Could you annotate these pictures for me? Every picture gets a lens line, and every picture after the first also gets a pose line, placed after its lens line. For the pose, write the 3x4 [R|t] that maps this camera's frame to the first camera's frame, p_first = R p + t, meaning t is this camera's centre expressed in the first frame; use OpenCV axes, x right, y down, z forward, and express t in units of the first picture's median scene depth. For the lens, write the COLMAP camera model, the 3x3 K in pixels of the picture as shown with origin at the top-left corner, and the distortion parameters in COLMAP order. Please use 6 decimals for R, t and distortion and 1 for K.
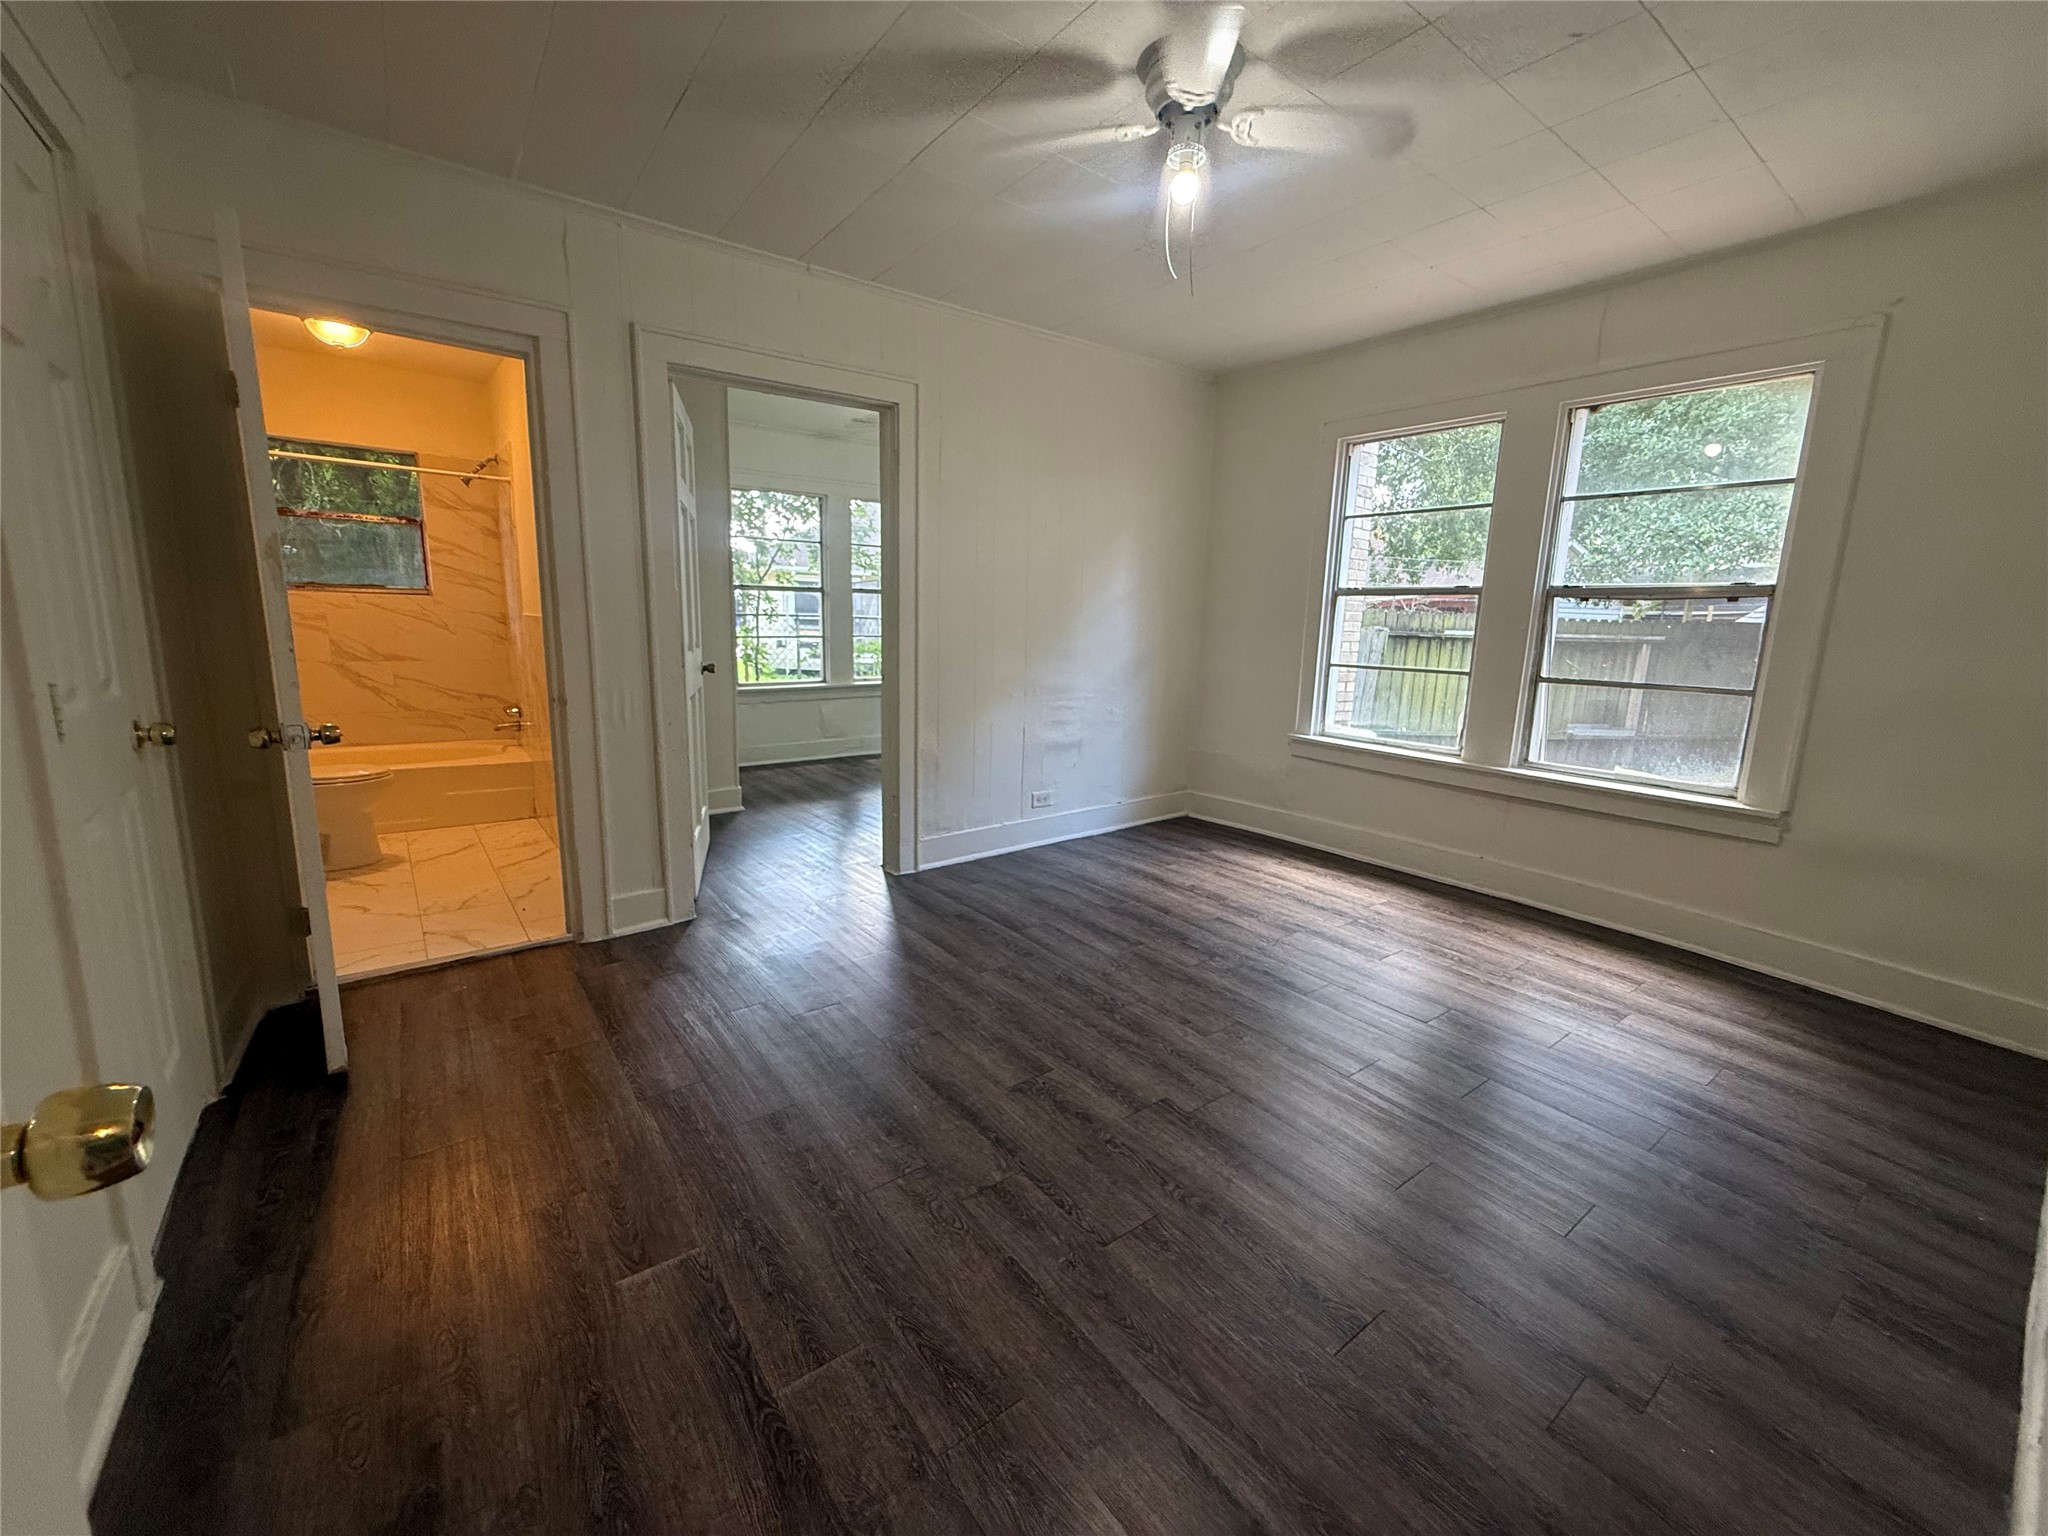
lens RADIAL K [[817.1, 0, 1020.9], [0, 817.1, 769.2], [0, 0, 1]] dist [-0.000773, 0.000114]
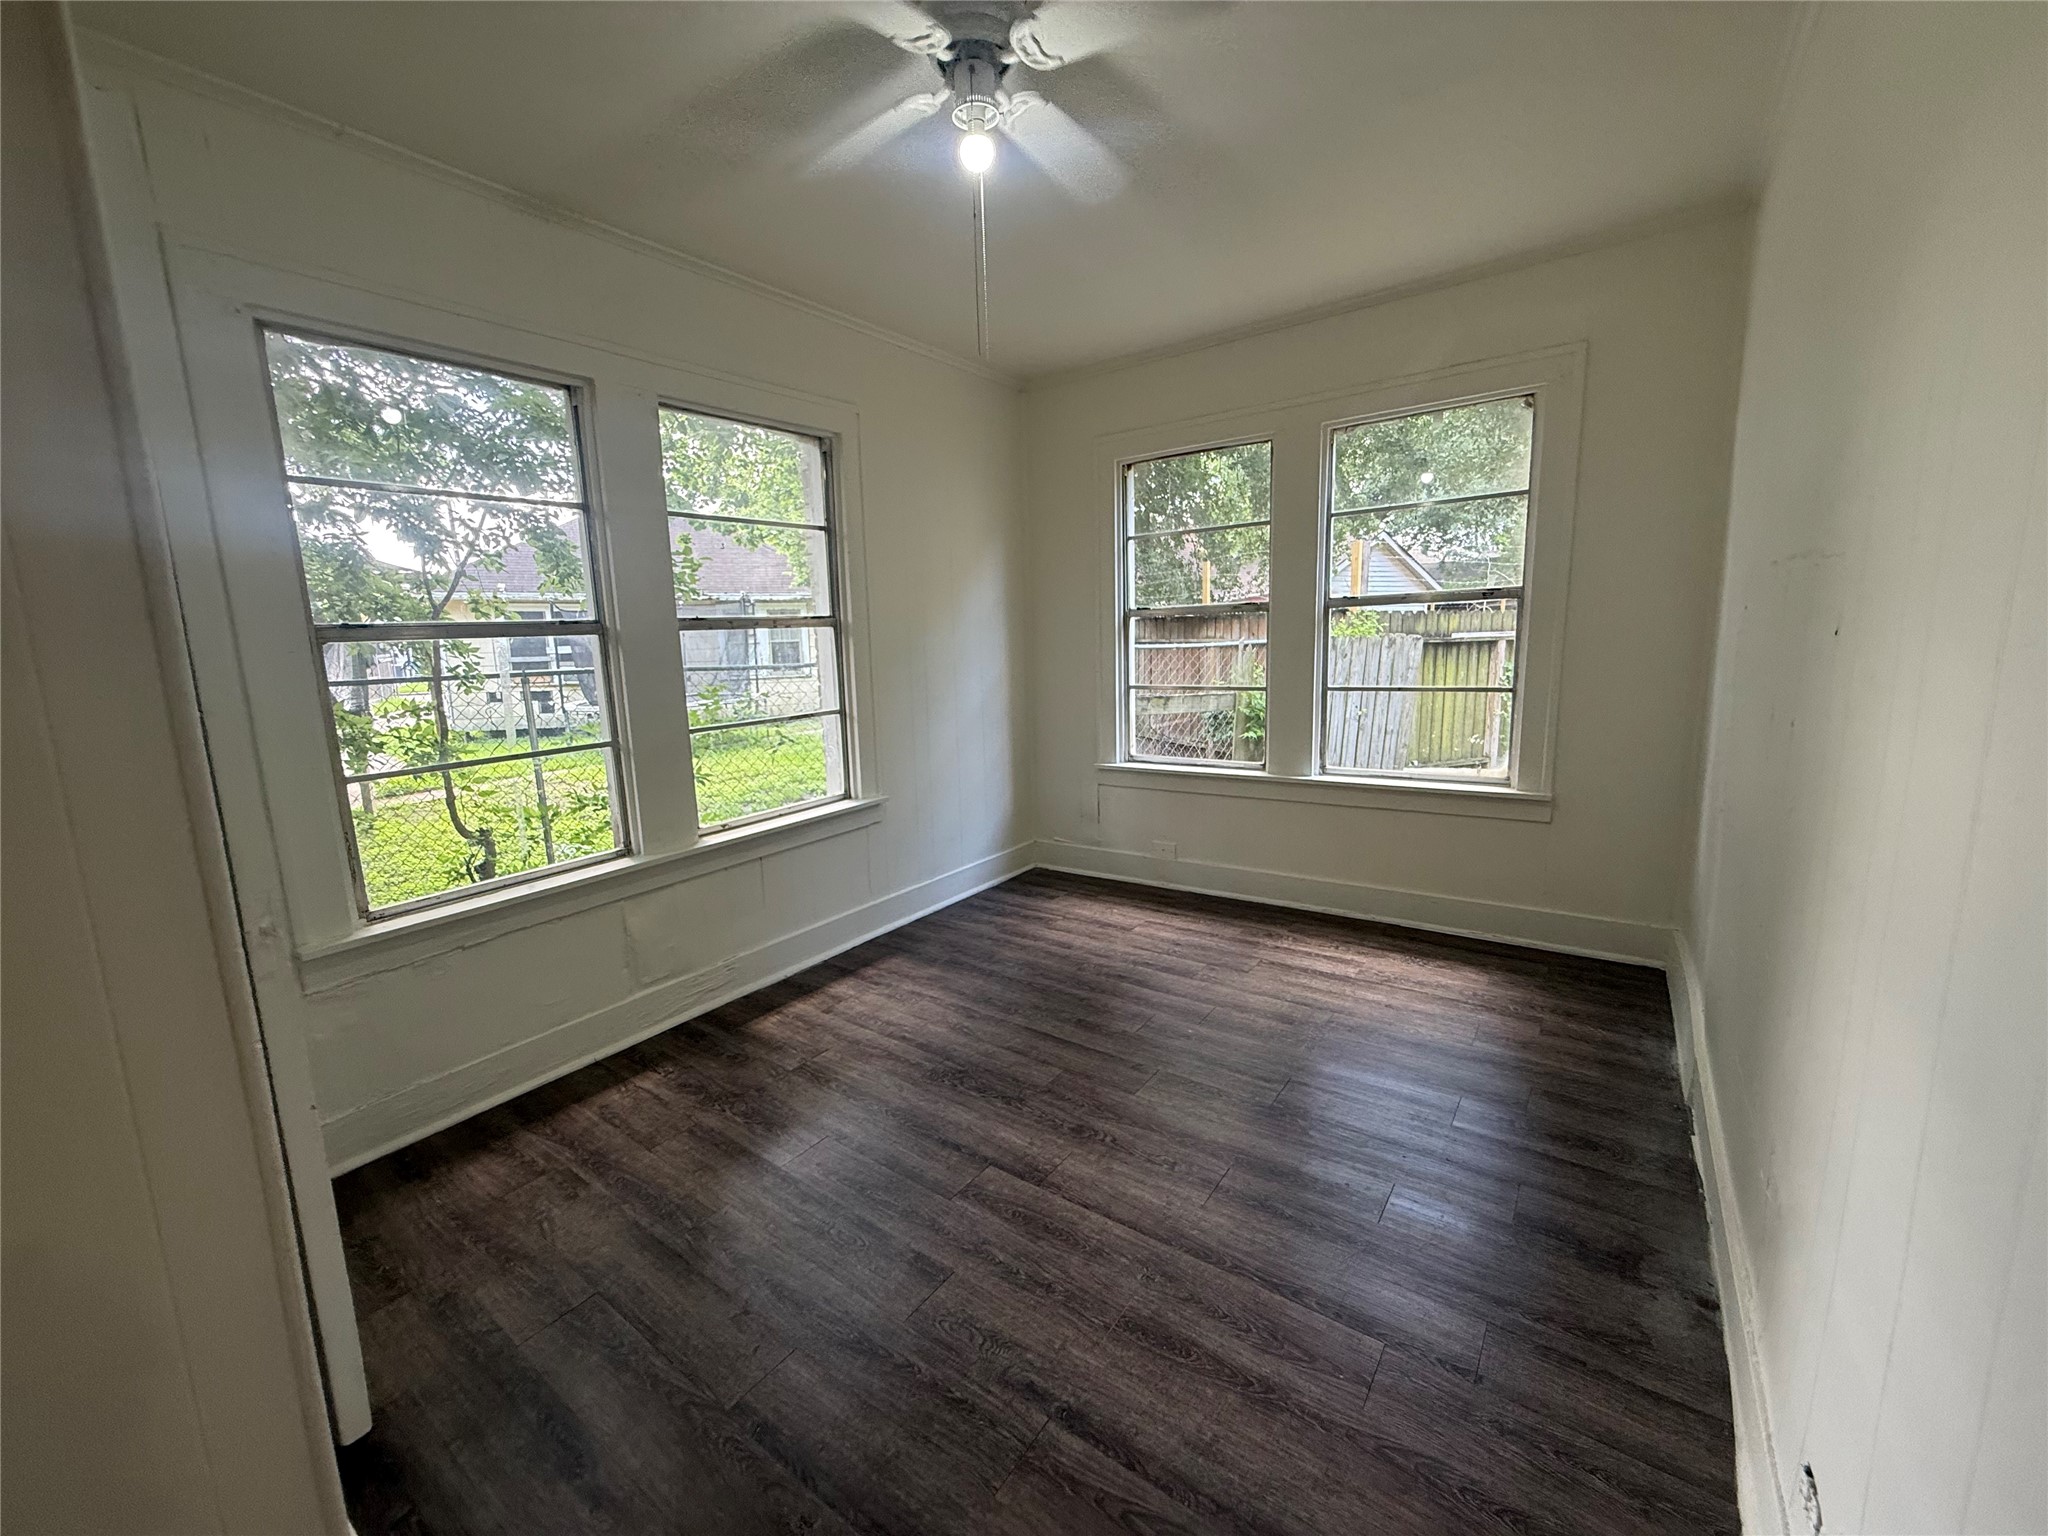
lens RADIAL K [[817.1, 0, 1012.7], [0, 817.1, 772.9], [0, 0, 1]] dist [-0.000773, 0.000114]
pose [[0.959821, -0.099528, 0.262370, -0.040681], [0.110755, 0.993444, -0.028316, -0.026013], [-0.257832, 0.056237, 0.964552, 0.150094]]
